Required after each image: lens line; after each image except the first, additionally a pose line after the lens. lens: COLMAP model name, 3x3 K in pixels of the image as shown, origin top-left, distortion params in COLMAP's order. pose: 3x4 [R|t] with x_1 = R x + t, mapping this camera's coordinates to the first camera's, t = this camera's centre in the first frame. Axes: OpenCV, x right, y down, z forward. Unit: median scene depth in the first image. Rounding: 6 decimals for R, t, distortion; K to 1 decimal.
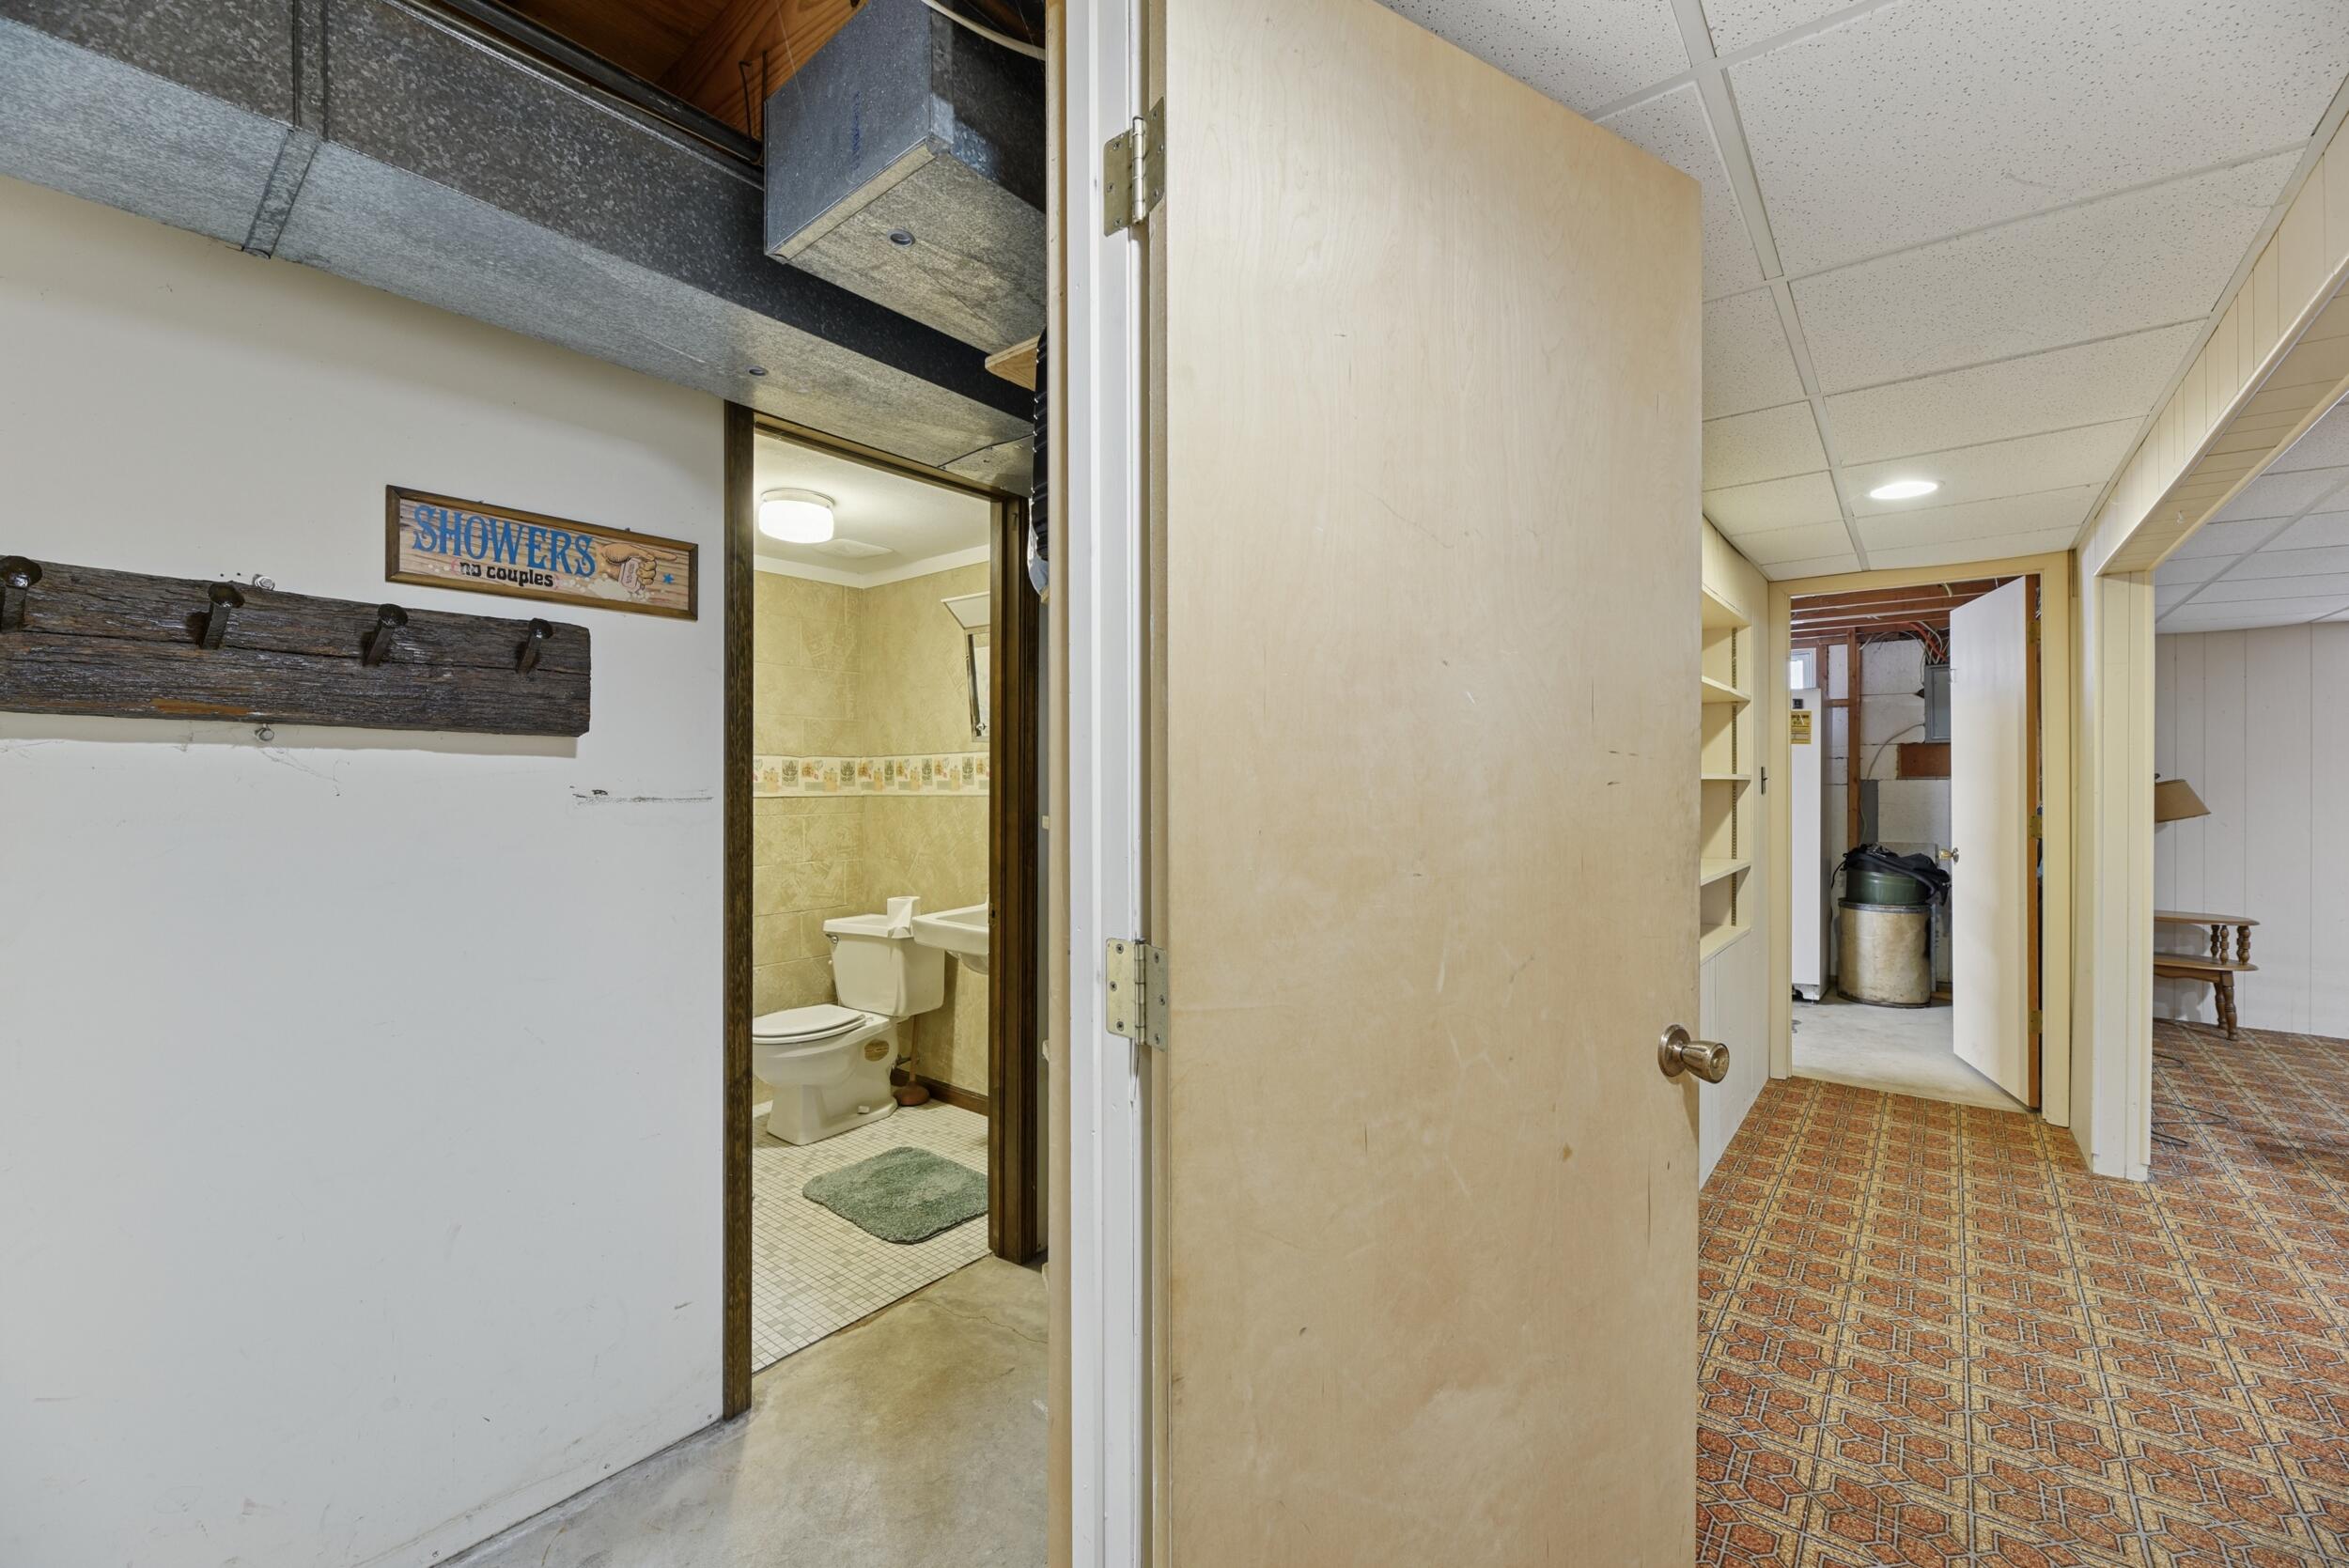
lens RADIAL K [[953.5, 0, 1177.5], [0, 953.5, 783.1], [0, 0, 1]] dist [-0.002719, -0.000575]
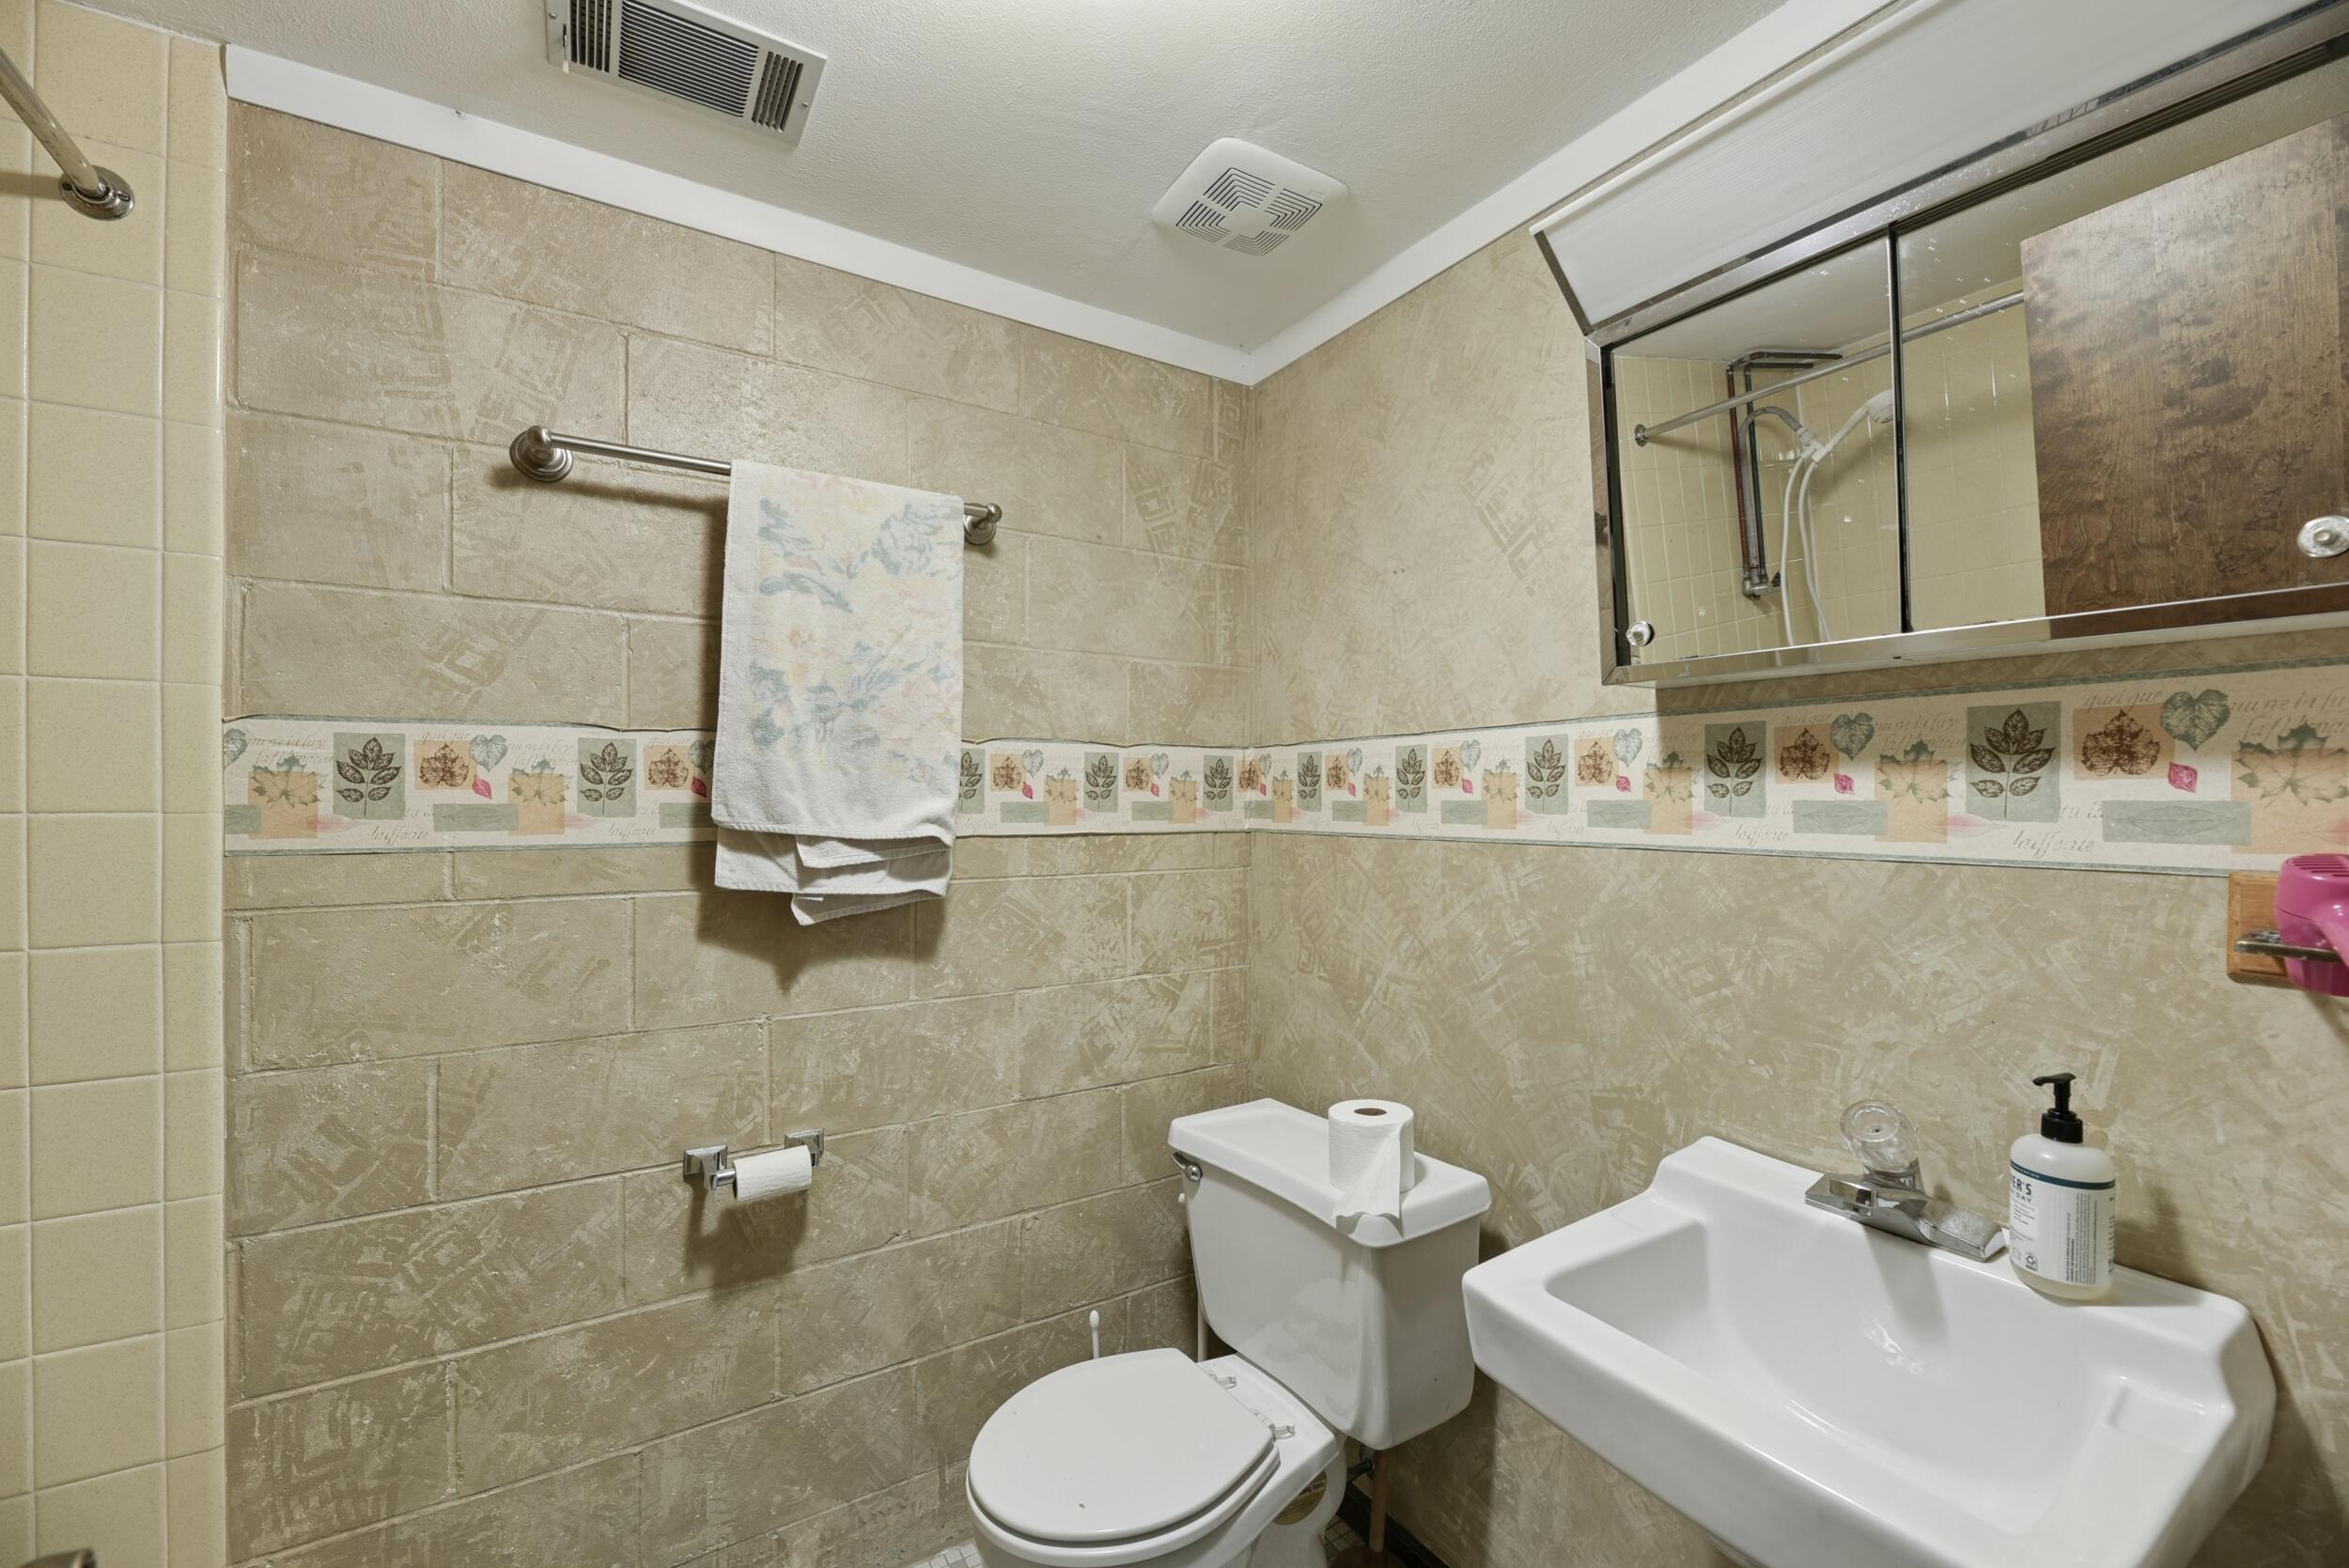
lens RADIAL K [[953.5, 0, 1169.4], [0, 953.5, 788.4], [0, 0, 1]] dist [-0.002719, -0.000575]
pose [[0.941980, 0.001799, -0.335665, -0.218748], [-0.004145, 0.999972, -0.006272, -0.004535], [0.335644, 0.007299, 0.941961, 0.570964]]
